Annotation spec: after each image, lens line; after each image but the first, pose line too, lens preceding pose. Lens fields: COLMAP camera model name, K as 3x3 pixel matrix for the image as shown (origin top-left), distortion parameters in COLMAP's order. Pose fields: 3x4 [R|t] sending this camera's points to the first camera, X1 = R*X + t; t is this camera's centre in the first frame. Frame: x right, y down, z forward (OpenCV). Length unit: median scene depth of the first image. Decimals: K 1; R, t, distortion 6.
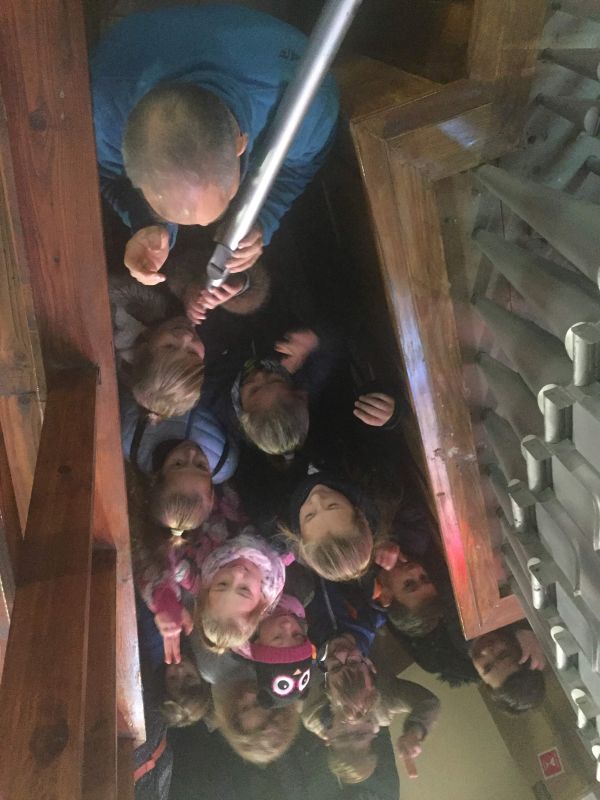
lens RADIAL K [[676.8, 0, 300.6], [0, 676.8, 401.6], [0, 0, 1]] dist [0.075664, -0.092320]
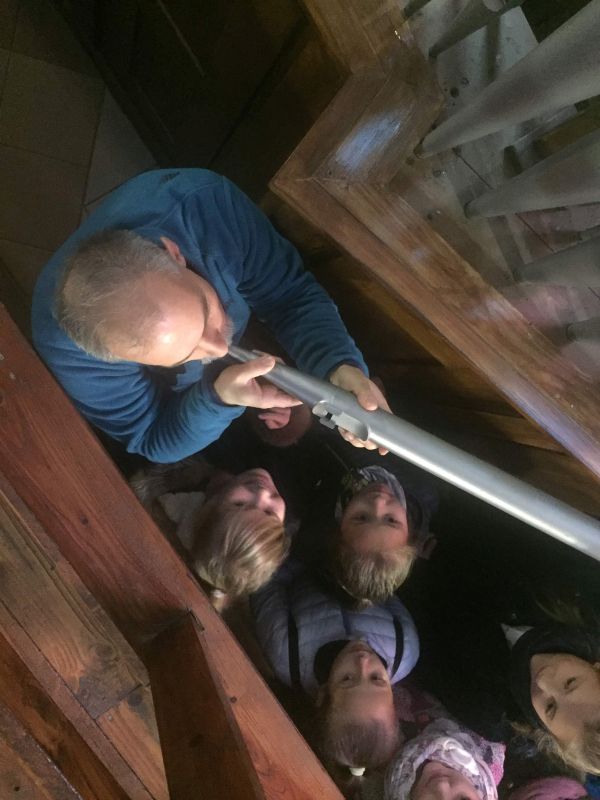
lens RADIAL K [[676.8, 0, 298.5], [0, 676.8, 403.2], [0, 0, 1]] dist [0.075664, -0.092320]
pose [[0.821446, -0.569520, -0.029562, -0.025424], [0.531052, 0.782797, -0.324365, 0.098212], [0.207873, 0.250749, 0.945470, 0.206839]]
